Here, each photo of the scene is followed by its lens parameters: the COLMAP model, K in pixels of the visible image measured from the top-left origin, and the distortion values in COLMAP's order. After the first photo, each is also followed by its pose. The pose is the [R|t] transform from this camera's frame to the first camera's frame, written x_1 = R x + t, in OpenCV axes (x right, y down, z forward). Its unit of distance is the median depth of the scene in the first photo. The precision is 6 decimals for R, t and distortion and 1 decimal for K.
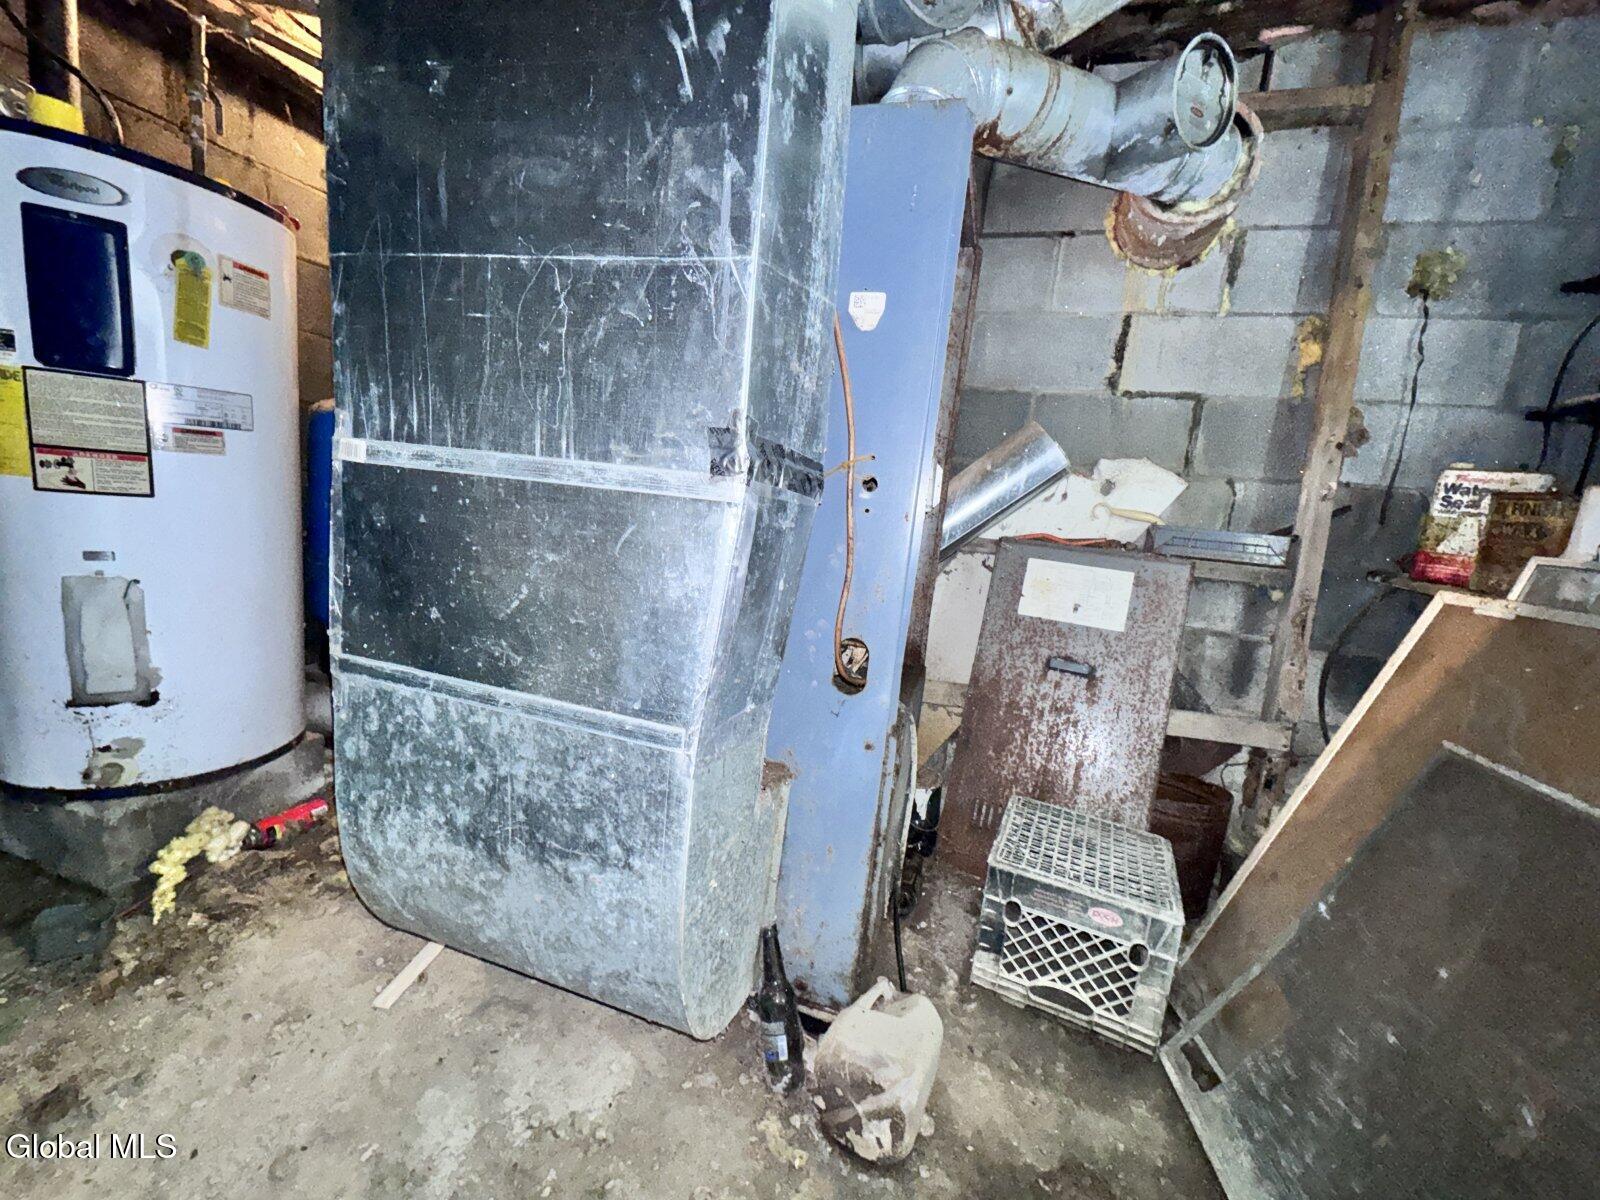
lens RADIAL K [[636.6, 0, 800.1], [0, 636.6, 601.2], [0, 0, 1]] dist [-0.002360, 0.000054]
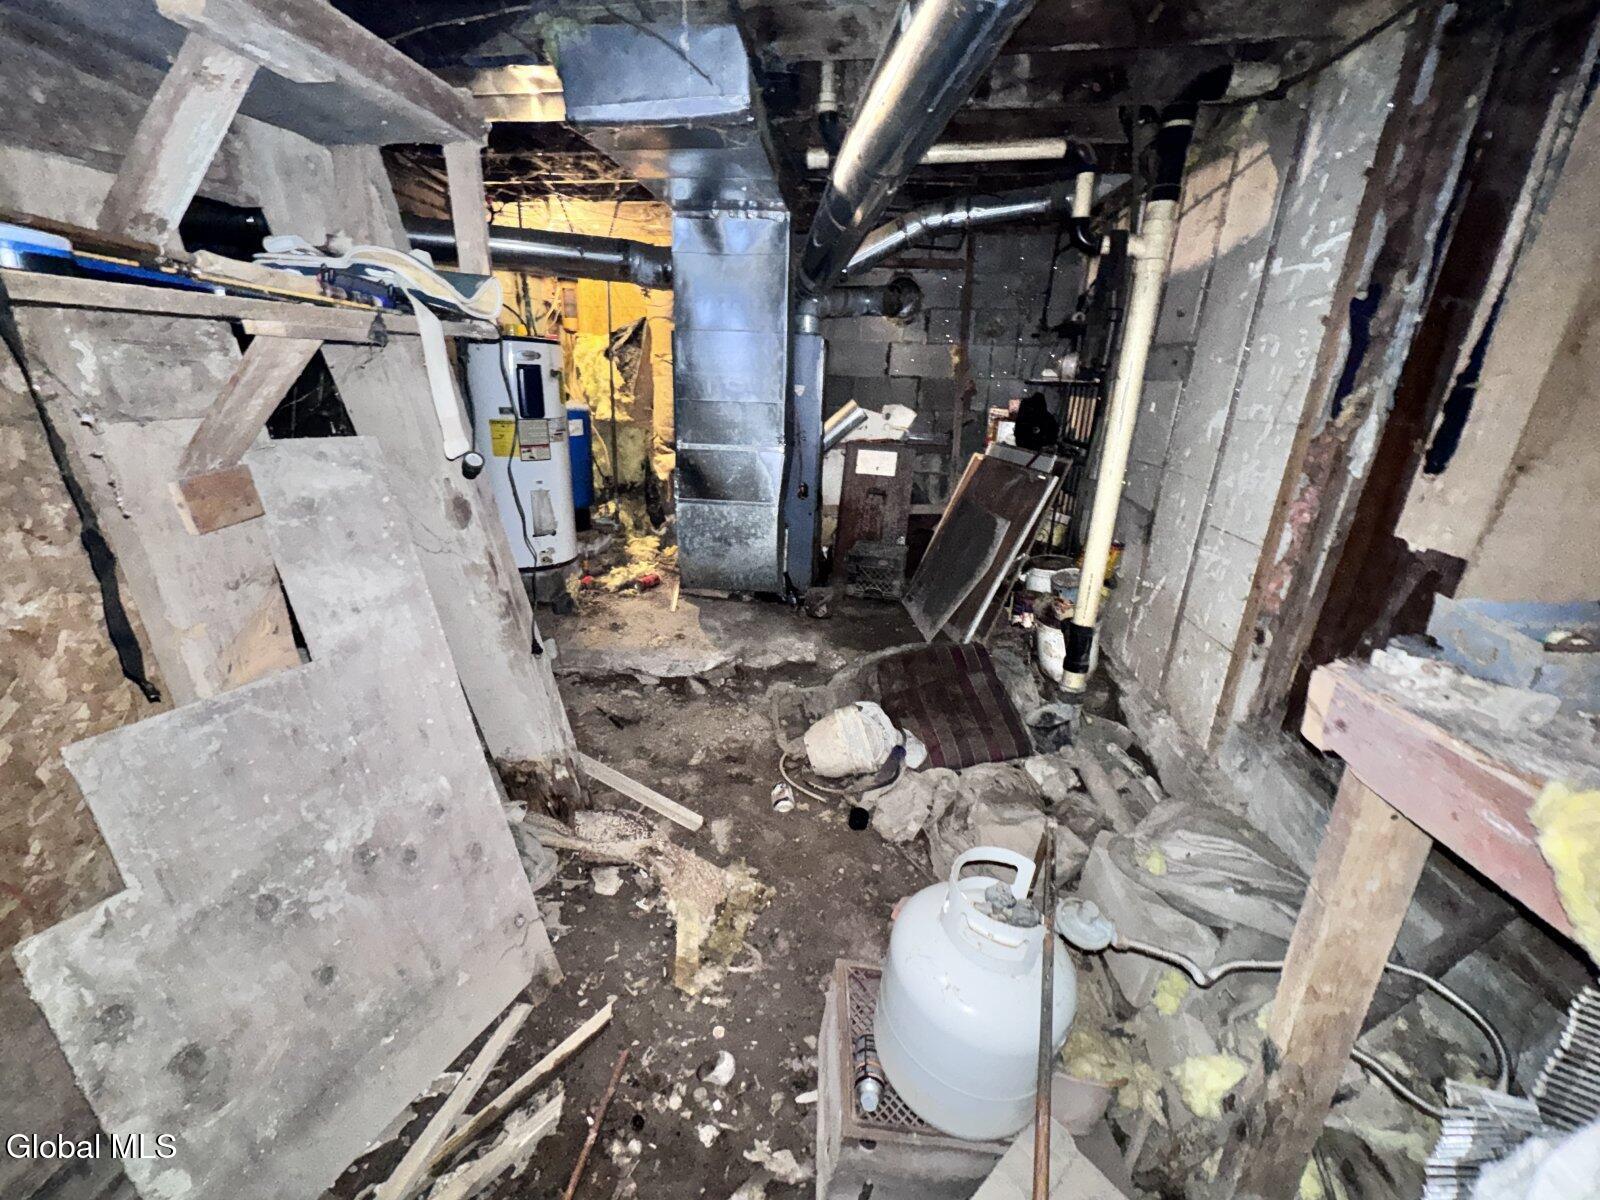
lens RADIAL K [[636.6, 0, 808.6], [0, 636.6, 605.3], [0, 0, 1]] dist [-0.002360, 0.000054]
pose [[0.976234, -0.132256, 0.171683, -0.482818], [0.097483, 0.975511, 0.197167, 0.021474], [-0.193555, -0.175745, 0.965220, -2.101100]]
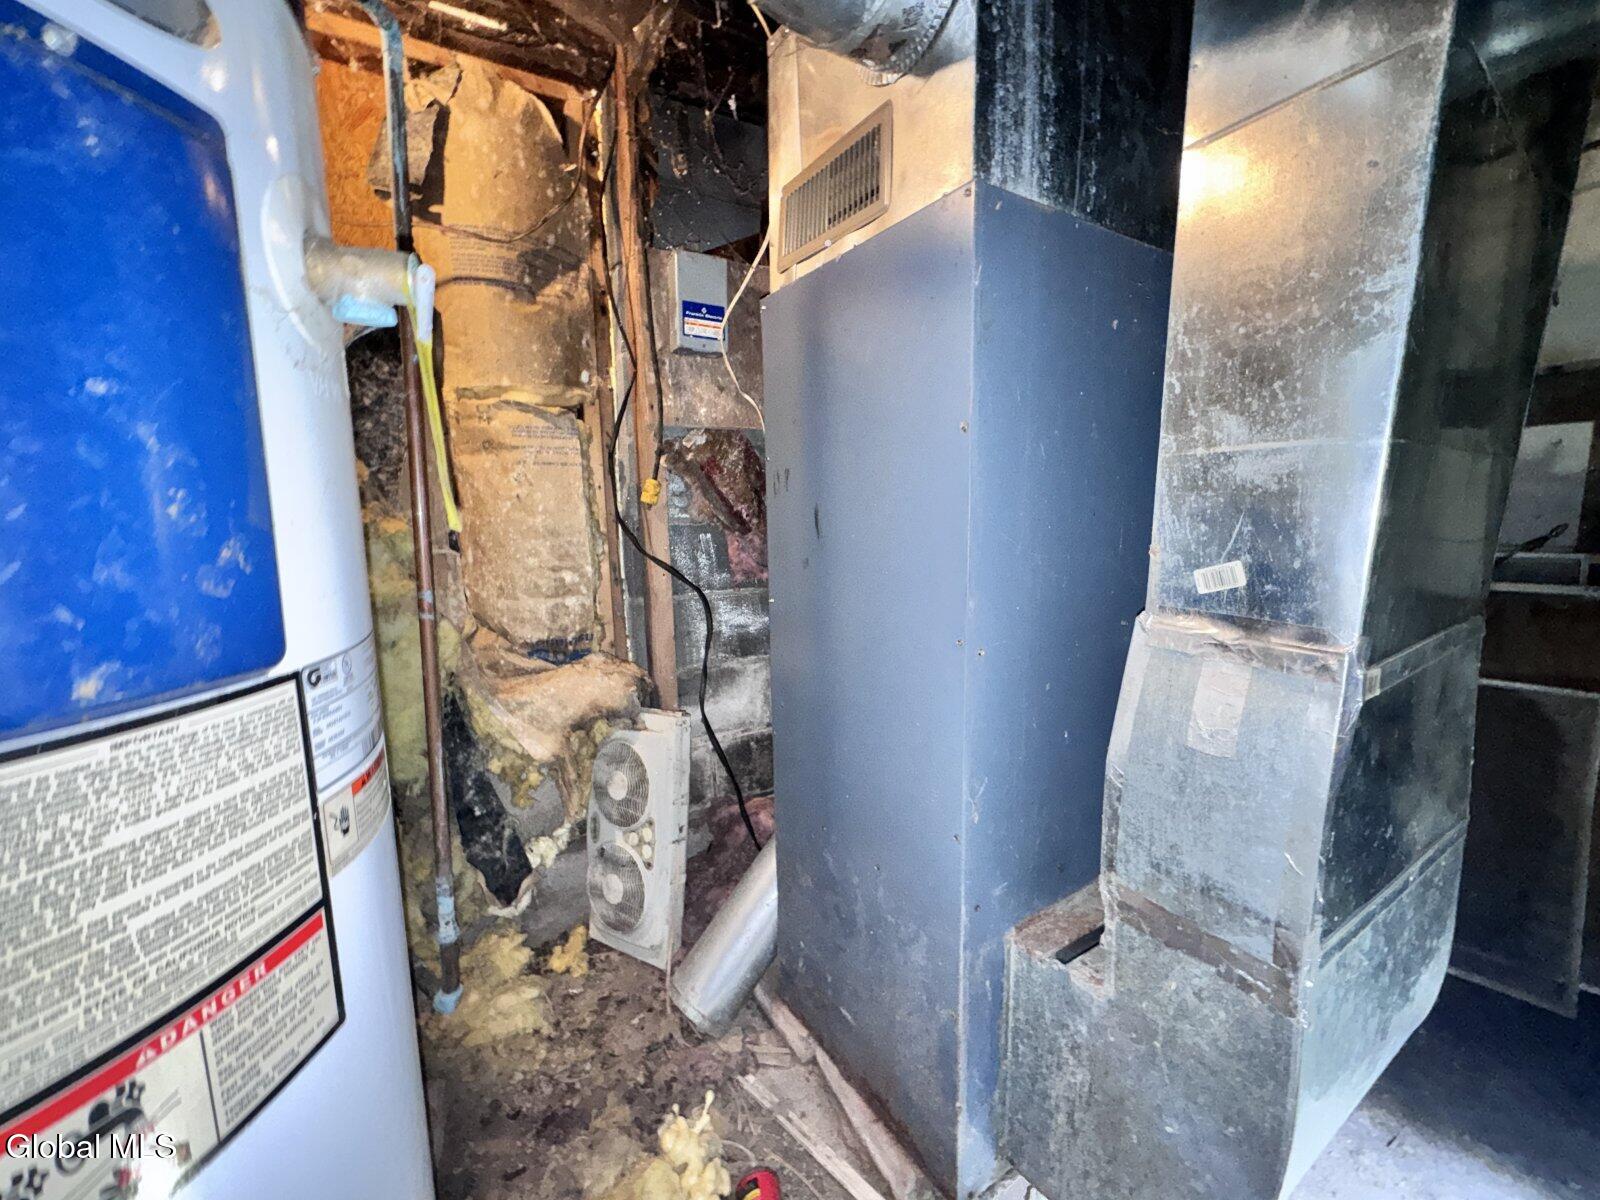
lens RADIAL K [[636.6, 0, 798.1], [0, 636.6, 601.6], [0, 0, 1]] dist [-0.002360, 0.000054]
pose [[0.652248, -0.216544, 0.726417, -1.073941], [0.206343, 0.972858, 0.104734, -0.355893], [-0.729380, 0.081579, 0.679227, 0.622999]]
